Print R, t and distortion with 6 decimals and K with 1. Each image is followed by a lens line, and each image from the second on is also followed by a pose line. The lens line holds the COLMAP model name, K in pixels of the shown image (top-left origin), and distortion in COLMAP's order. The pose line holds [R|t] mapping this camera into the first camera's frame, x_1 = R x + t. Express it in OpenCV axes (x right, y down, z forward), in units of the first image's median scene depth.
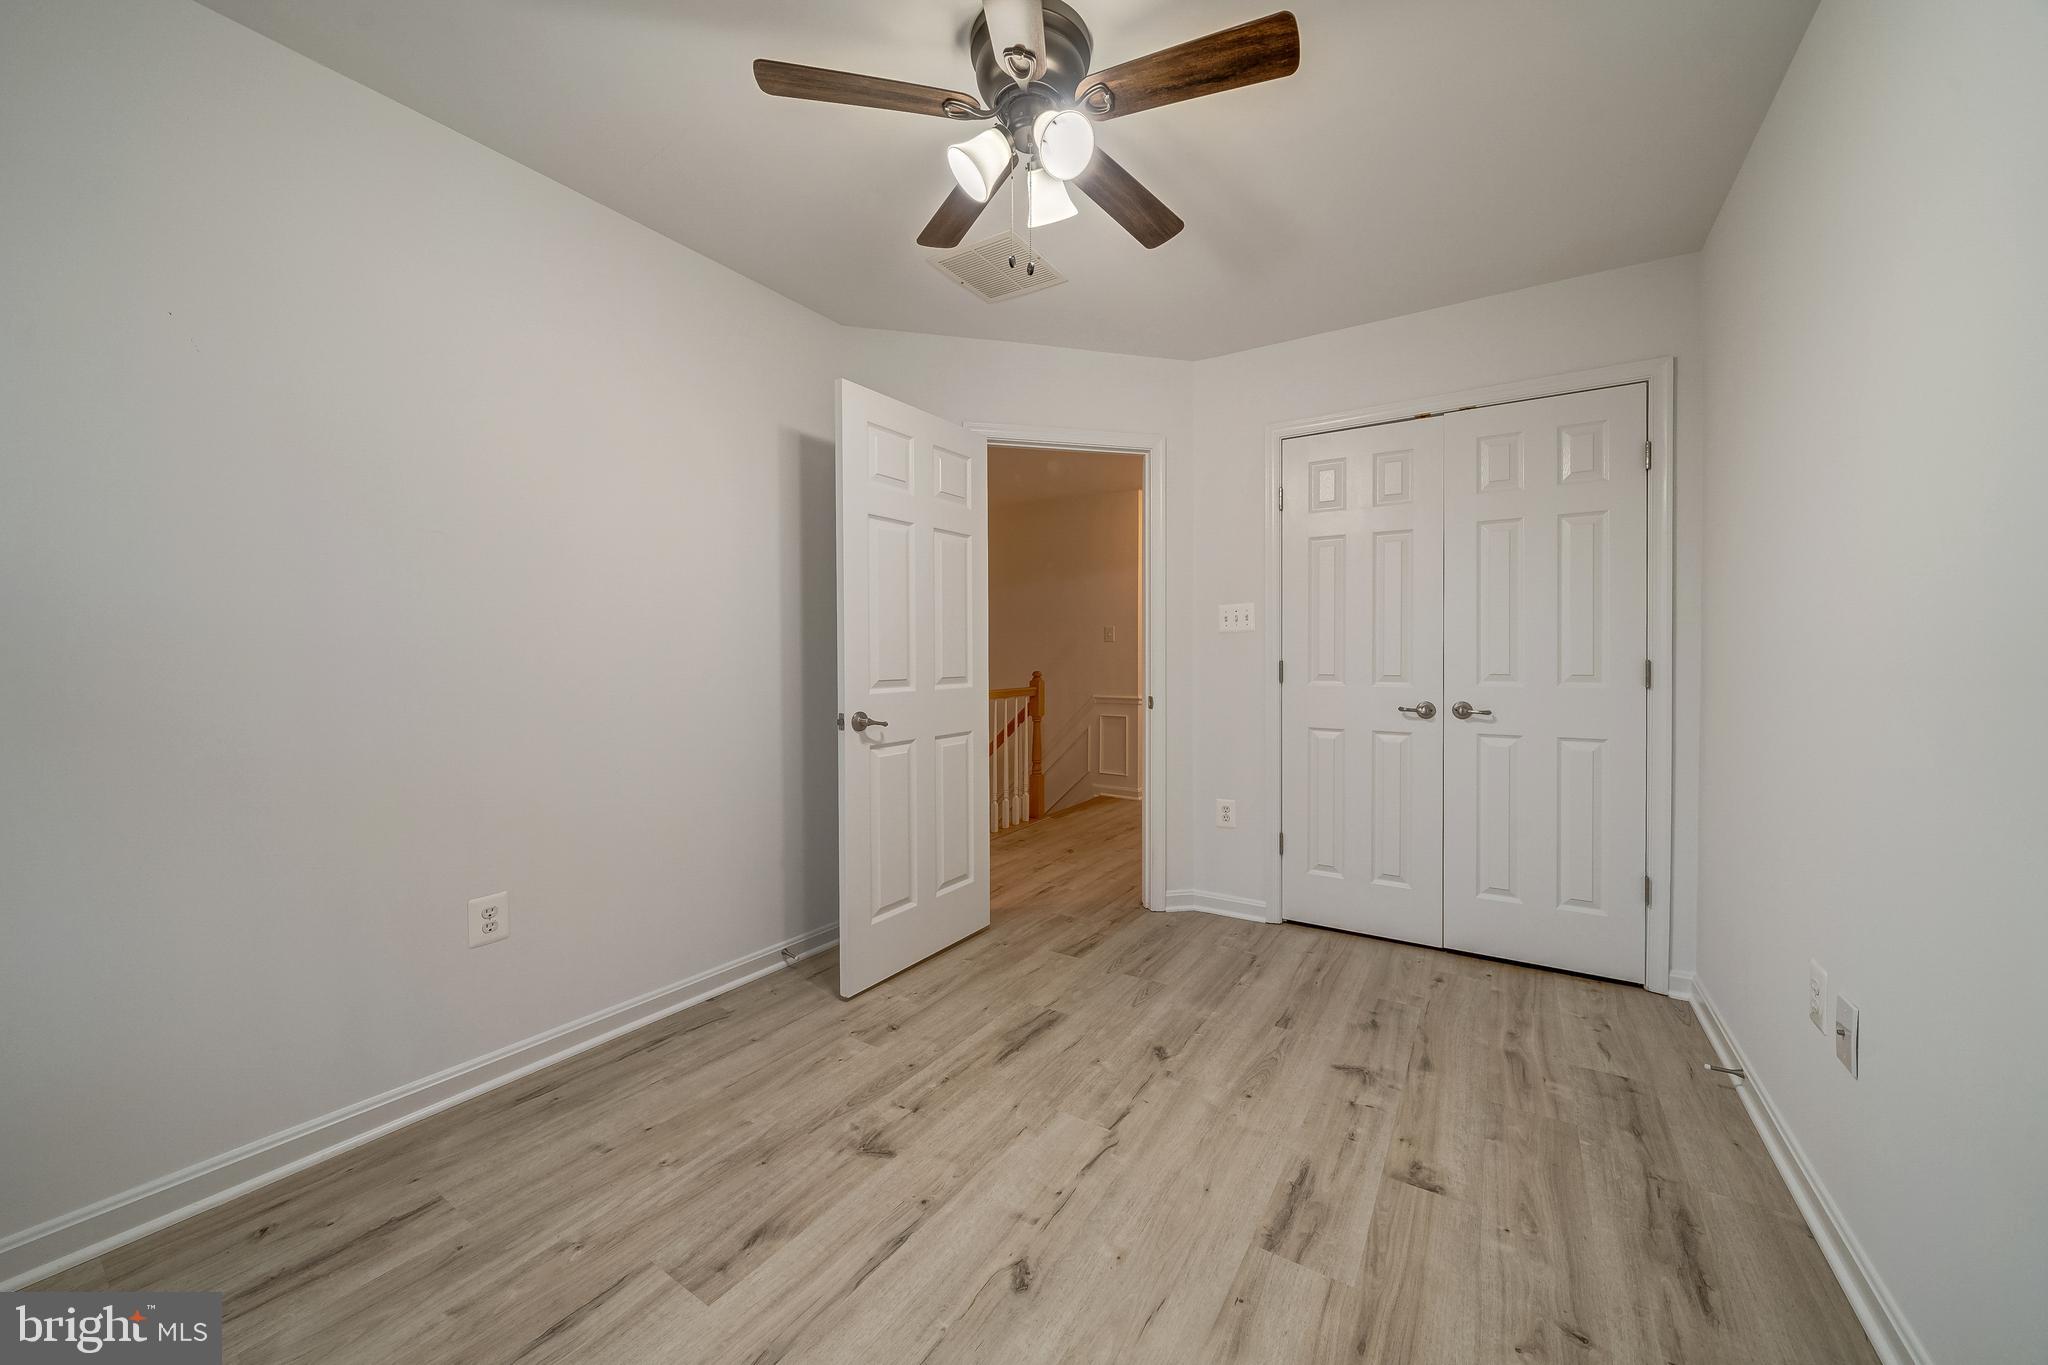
lens RADIAL K [[726.2, 0, 1026.5], [0, 726.2, 662.2], [0, 0, 1]] dist [-0.005543, 0.000165]
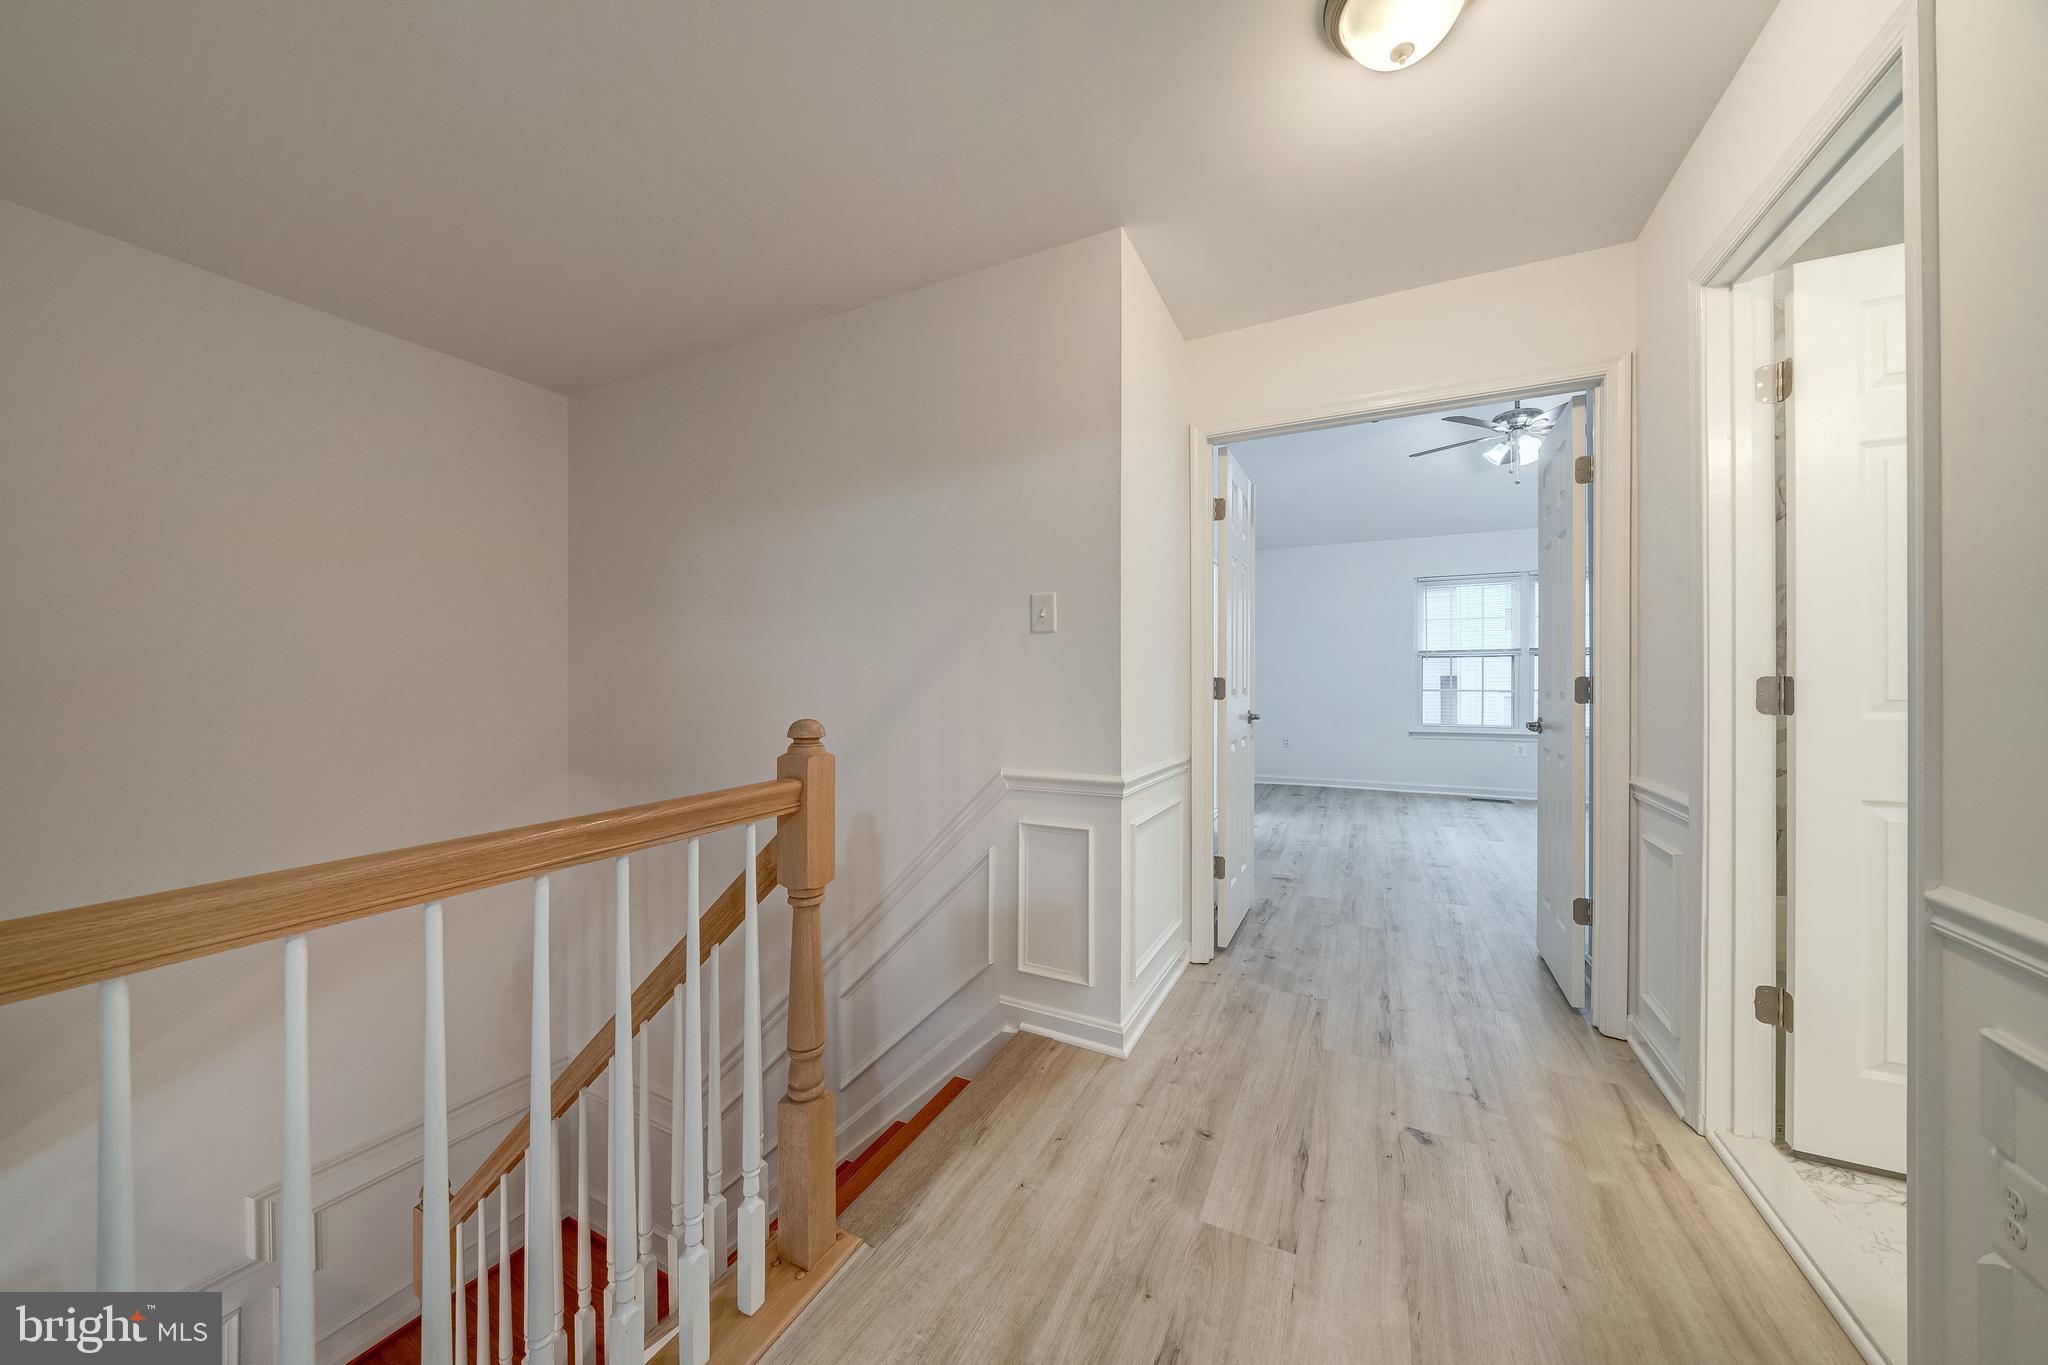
lens RADIAL K [[726.2, 0, 1021.8], [0, 726.2, 673.4], [0, 0, 1]] dist [-0.005543, 0.000165]
pose [[0.991037, 0.001528, 0.133582, 0.010598], [-0.001955, 0.999993, 0.003065, -0.001247], [-0.133576, -0.003299, 0.991033, 0.130145]]
